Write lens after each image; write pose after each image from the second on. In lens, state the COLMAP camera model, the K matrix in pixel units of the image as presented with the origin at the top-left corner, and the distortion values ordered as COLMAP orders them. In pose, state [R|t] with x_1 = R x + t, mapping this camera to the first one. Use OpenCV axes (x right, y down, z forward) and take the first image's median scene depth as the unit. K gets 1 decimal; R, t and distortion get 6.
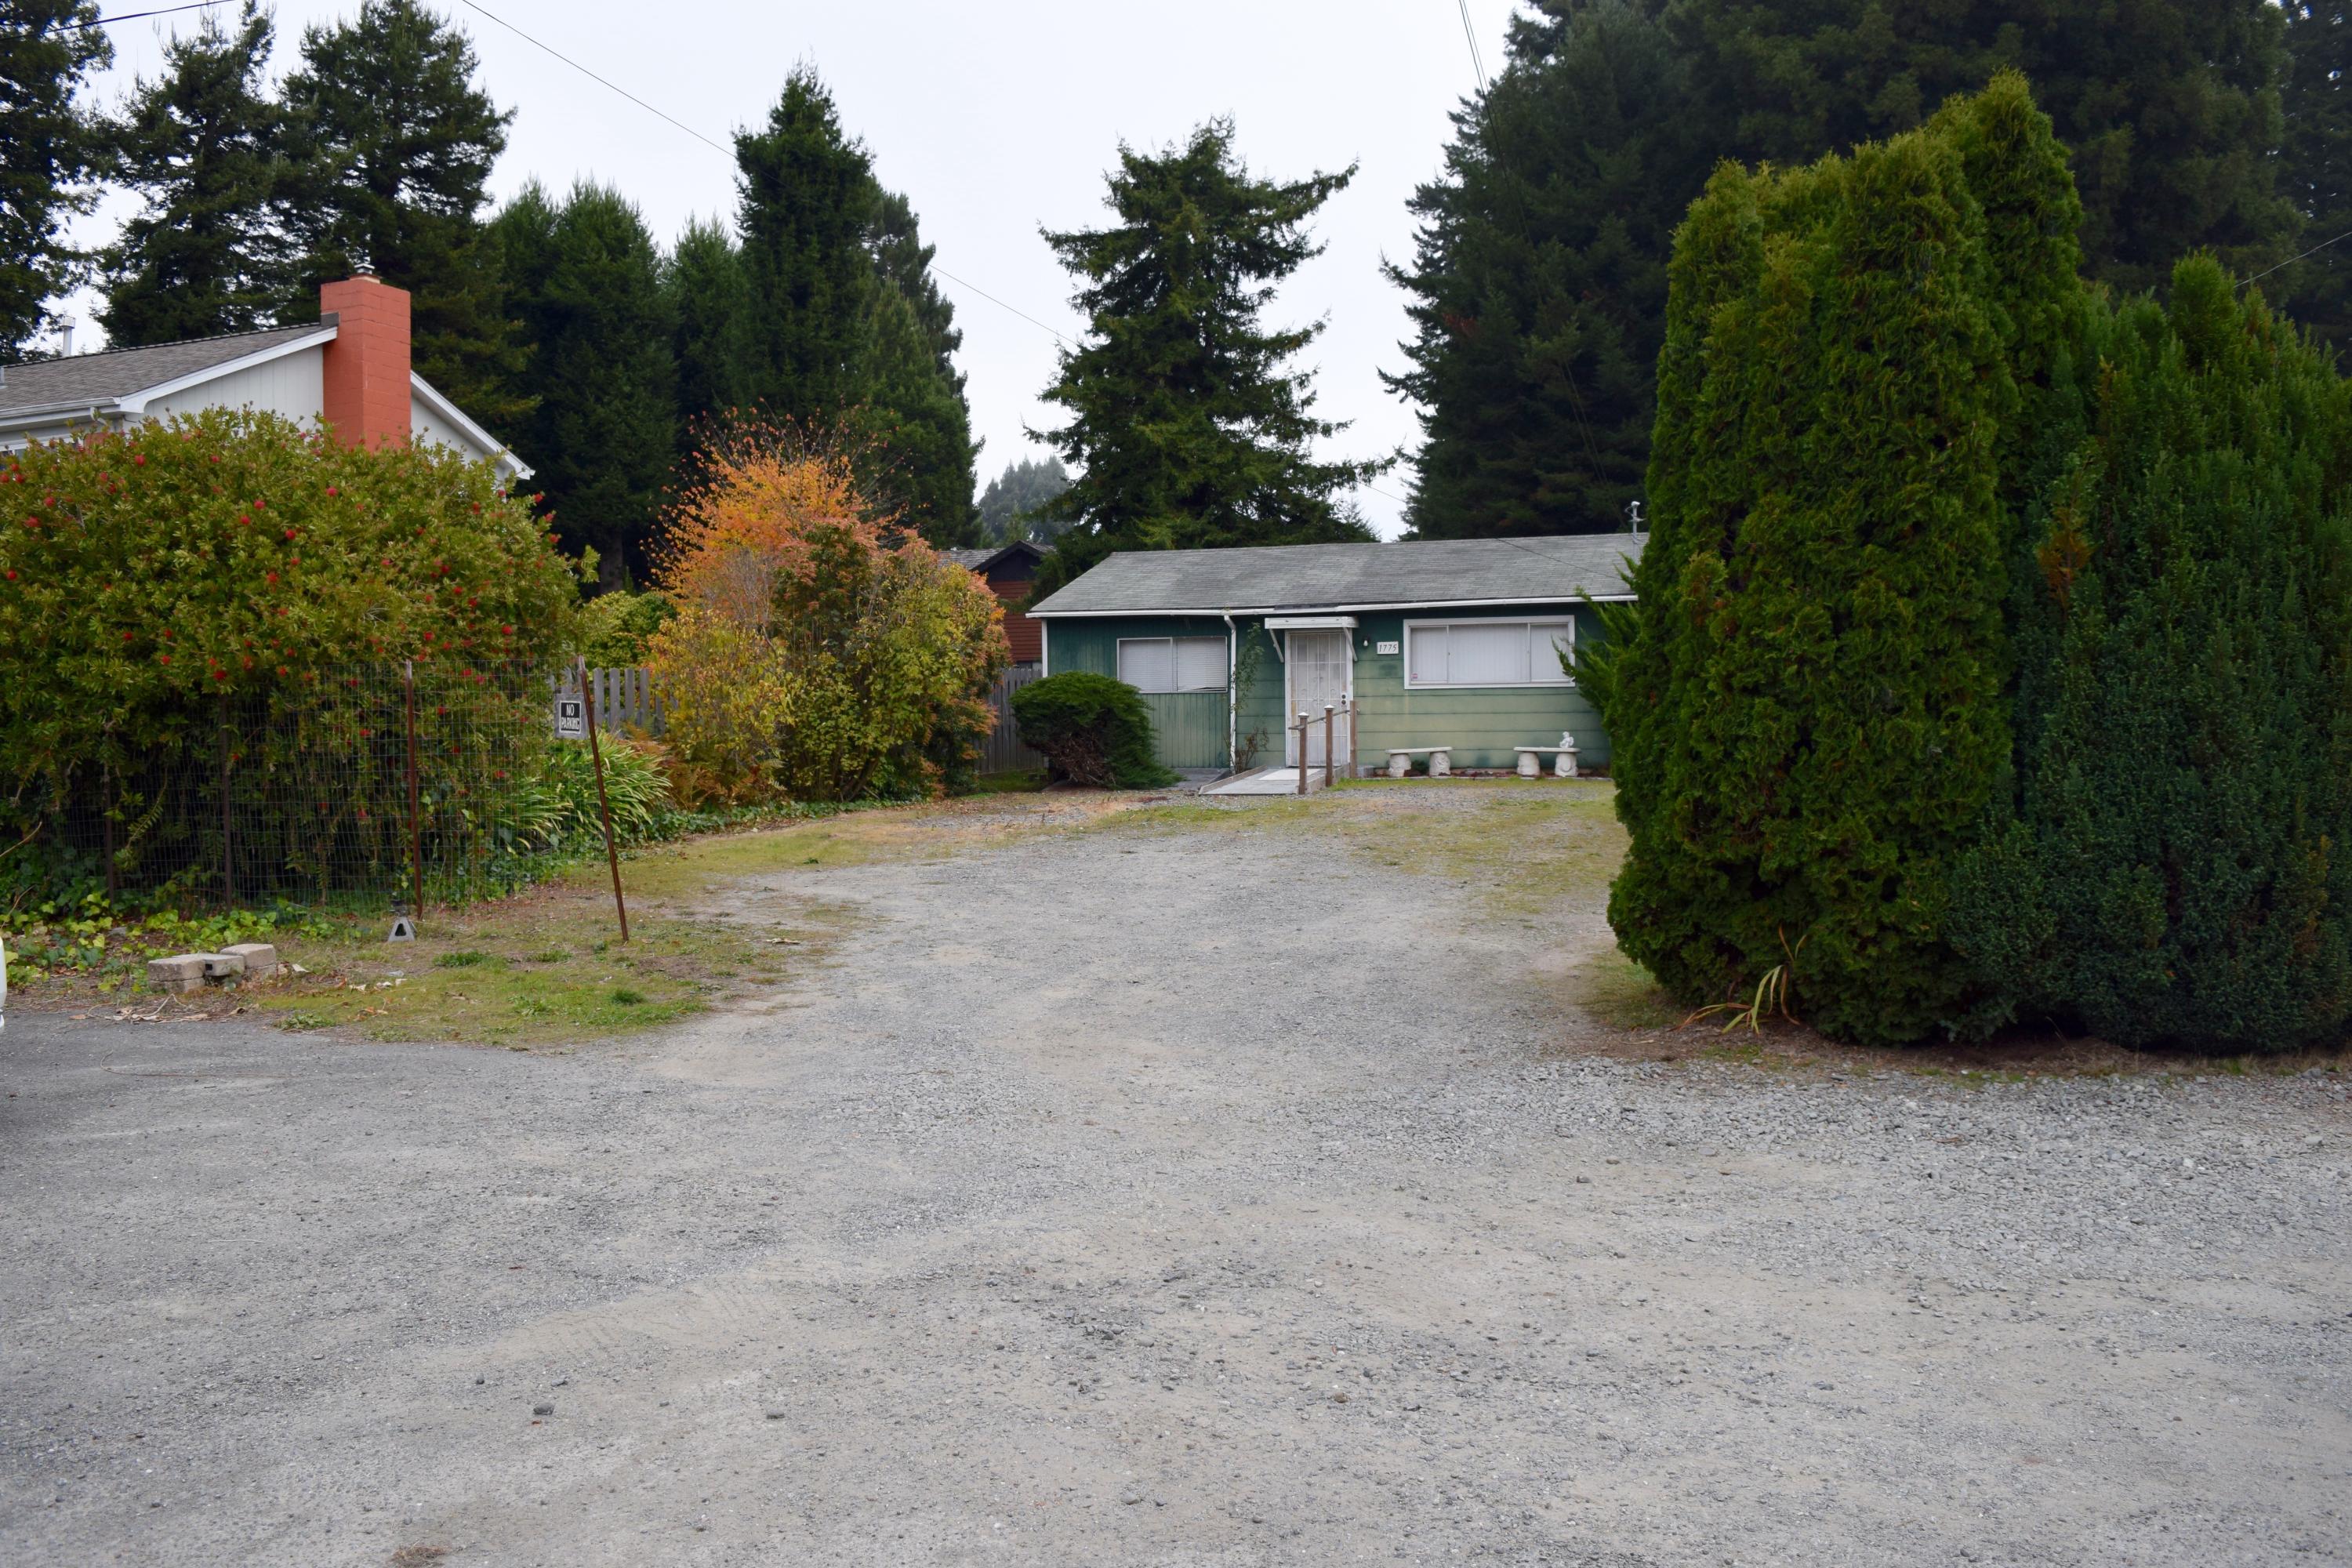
lens RADIAL K [[1846.0, 0, 1168.2], [0, 1846.0, 776.8], [0, 0, 1]] dist [-0.095902, 0.023327]
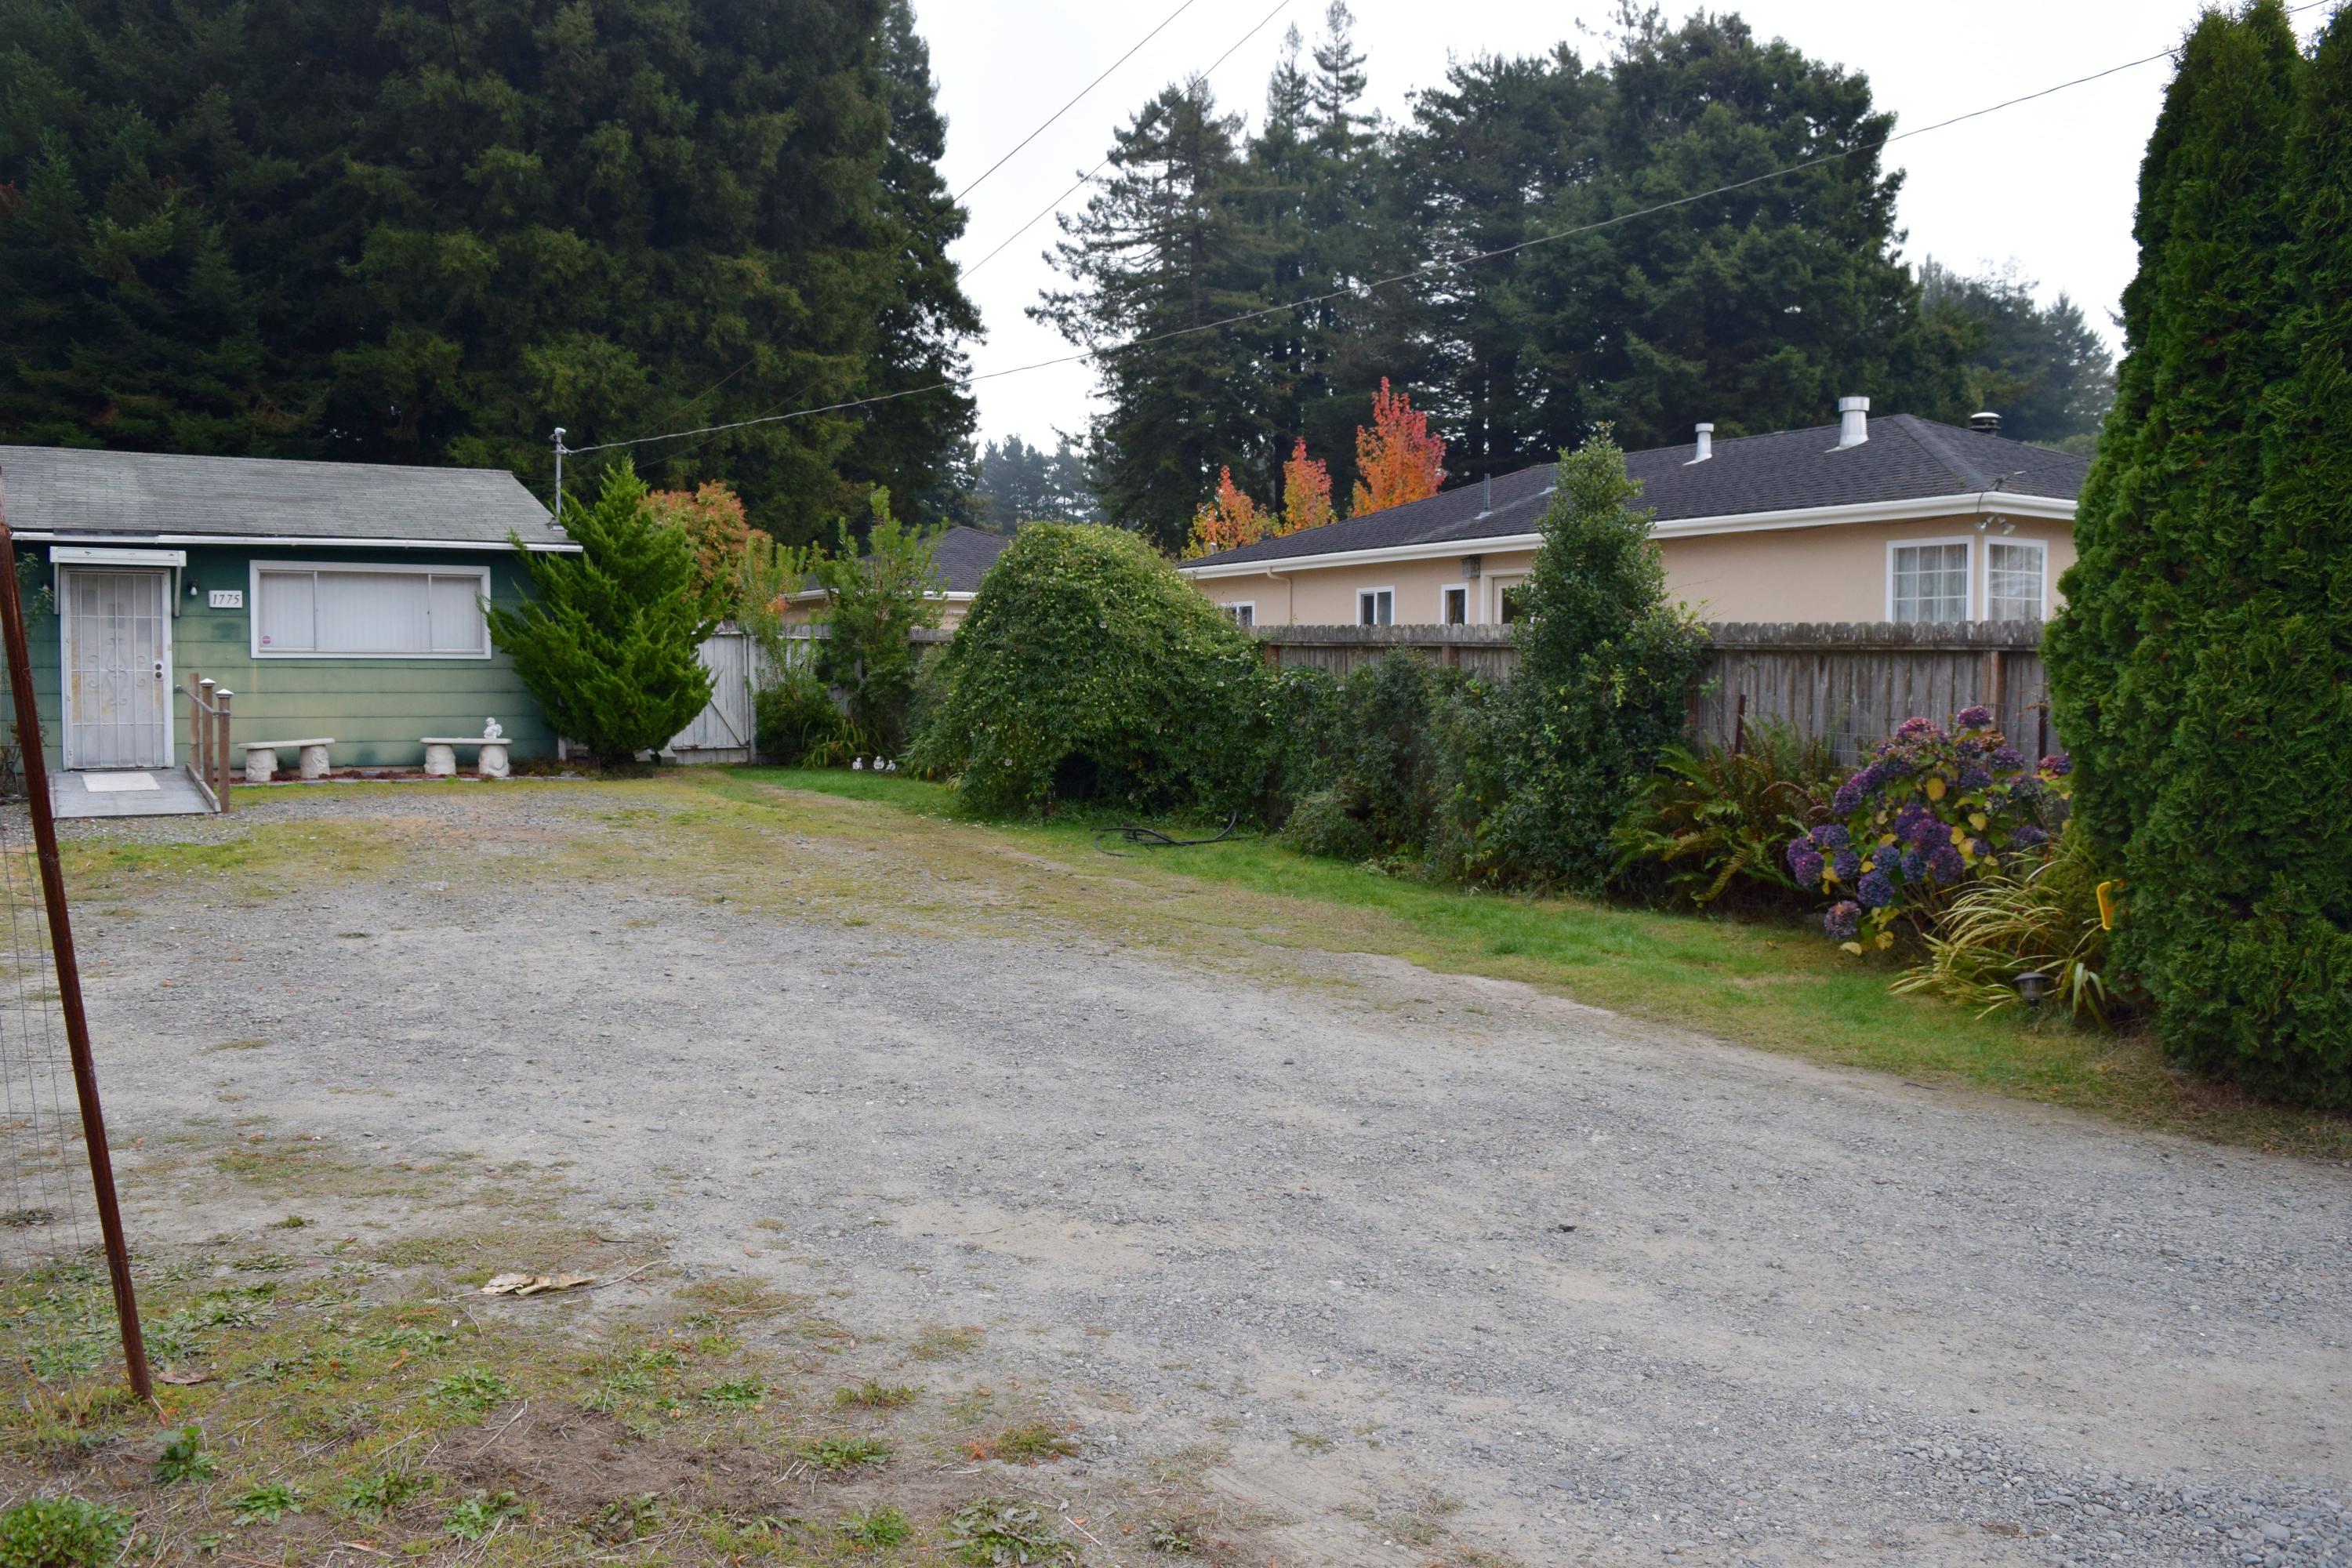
lens RADIAL K [[1846.0, 0, 1168.2], [0, 1846.0, 776.8], [0, 0, 1]] dist [-0.095902, 0.023327]
pose [[0.653626, -0.022343, 0.756488, -0.108713], [0.014573, 0.999750, 0.016937, -0.005216], [-0.756678, -0.000046, 0.653788, 0.176464]]
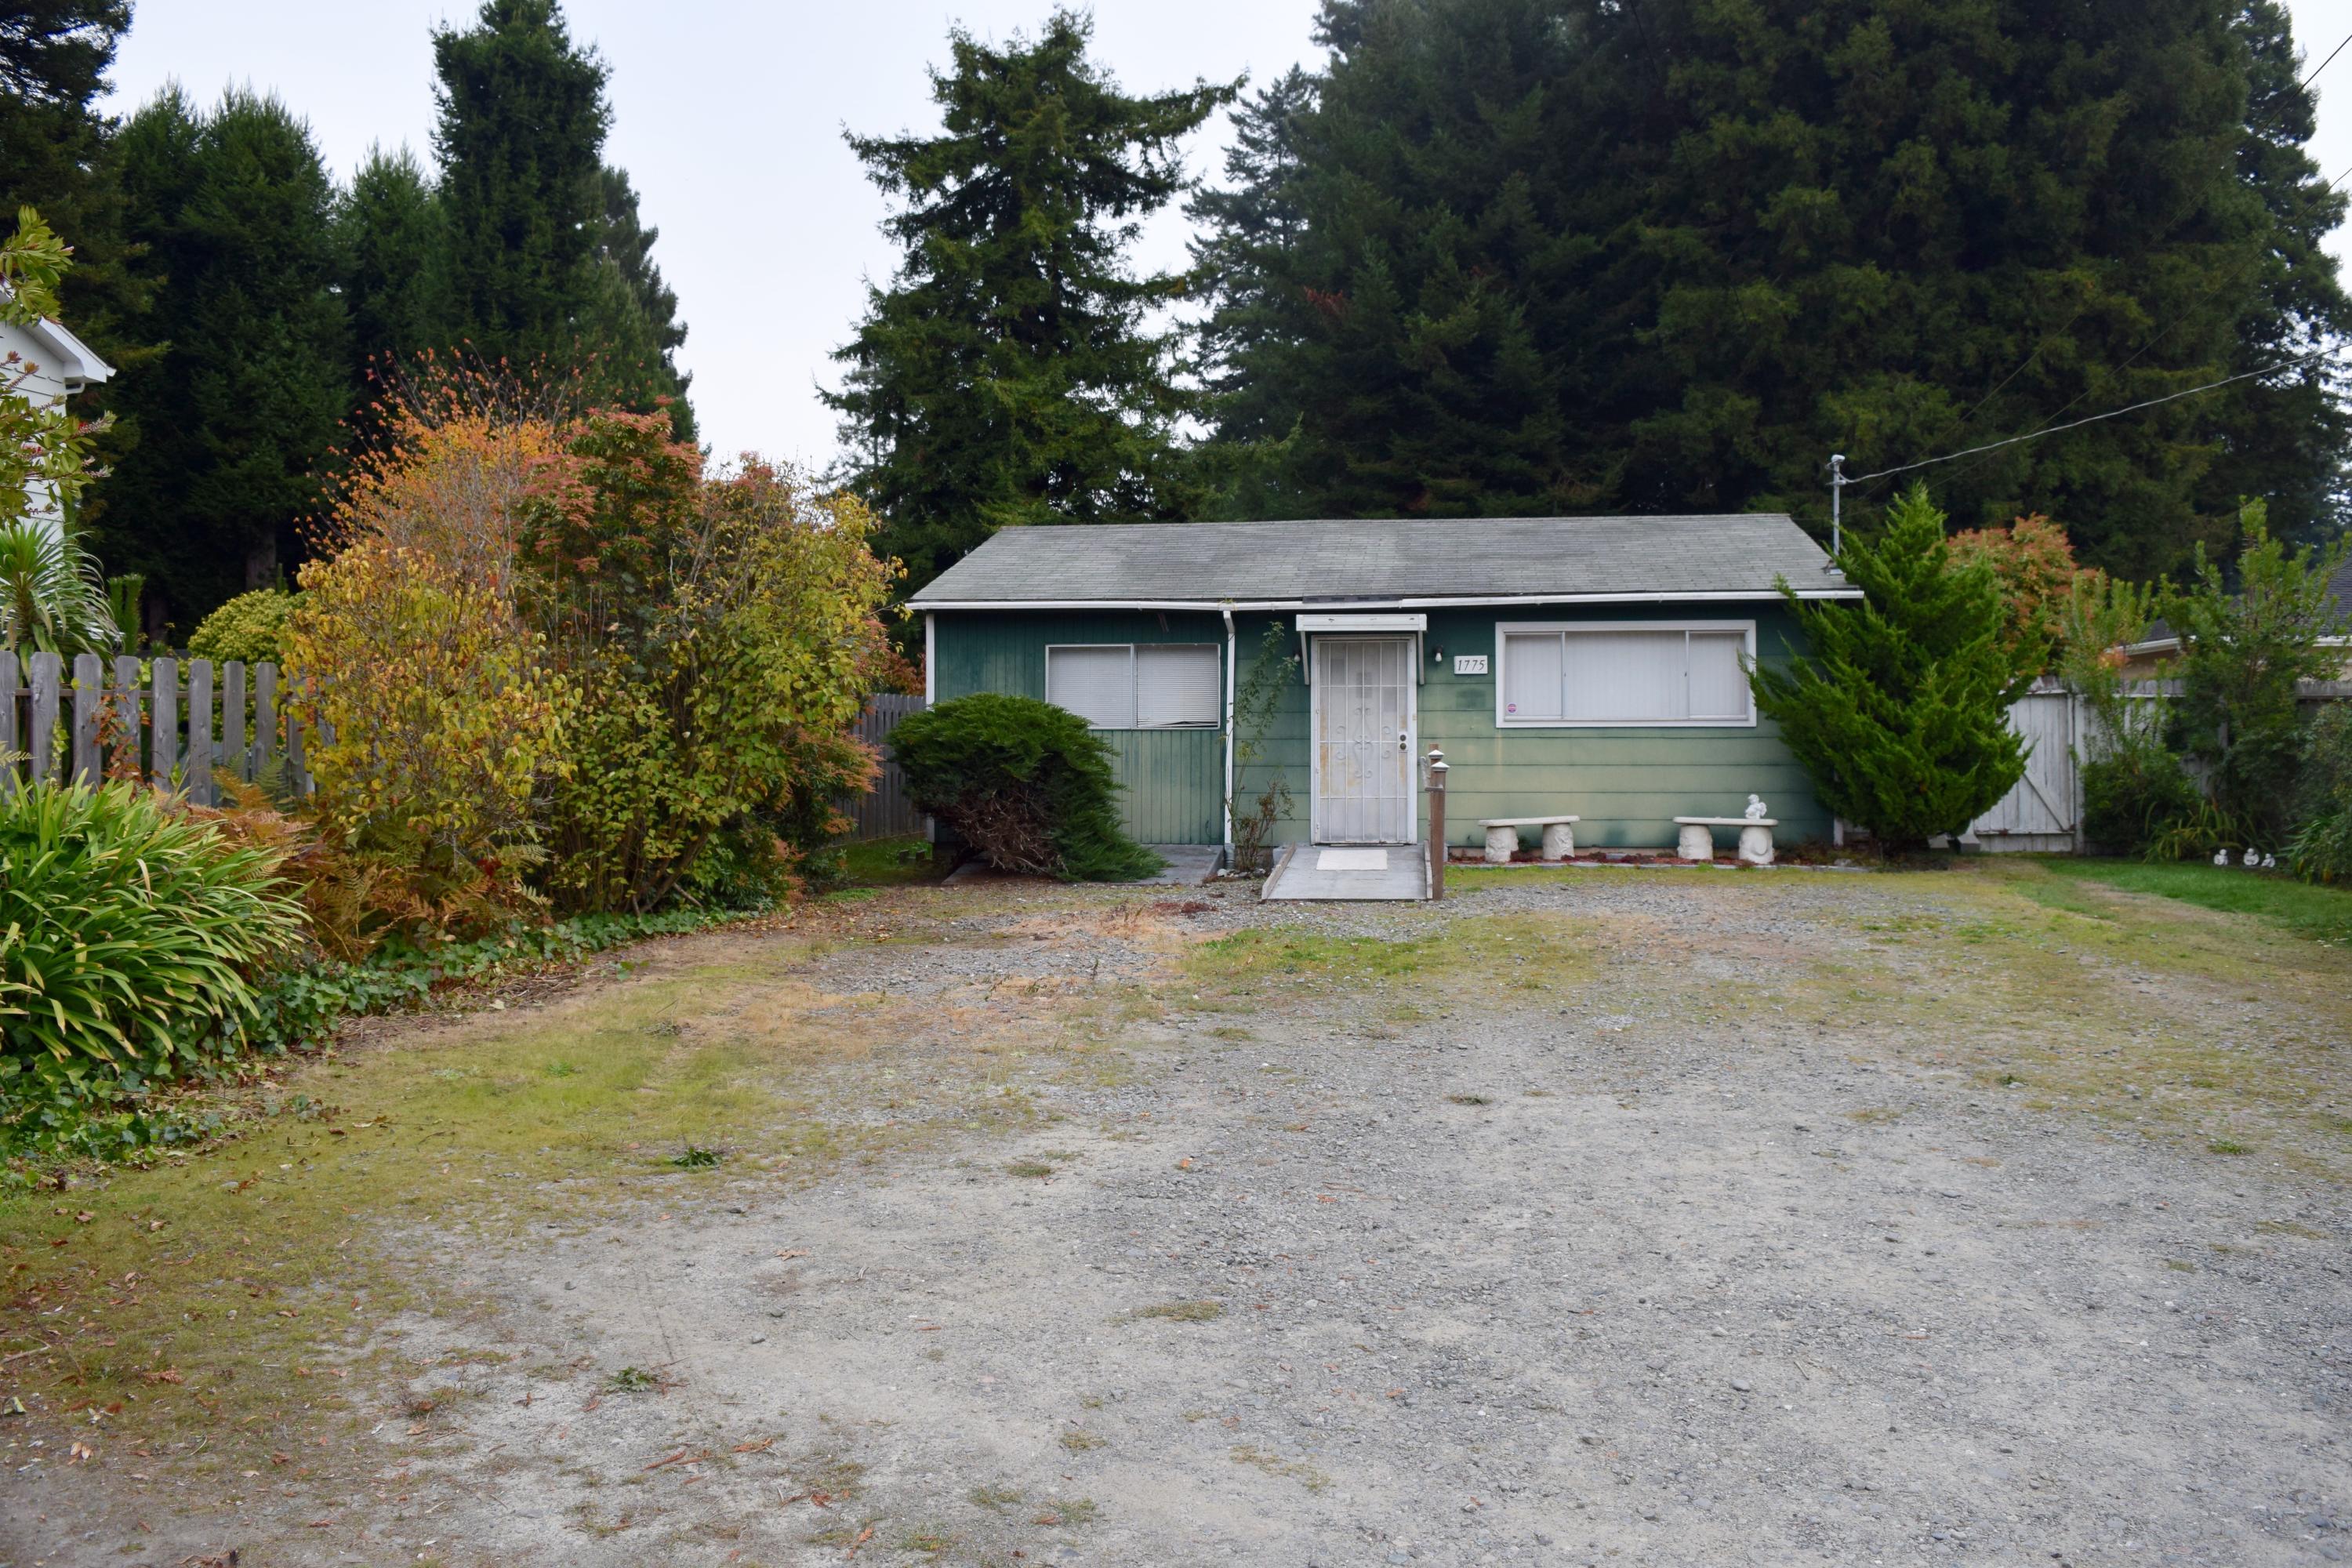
lens RADIAL K [[1847.8, 0, 1171.4], [0, 1847.8, 776.7], [0, 0, 1]] dist [-0.096759, 0.024043]
pose [[0.986356, 0.008531, 0.164403, -0.061199], [-0.004414, 0.999668, -0.025391, -0.008153], [-0.164565, 0.024319, 0.986066, 0.236809]]
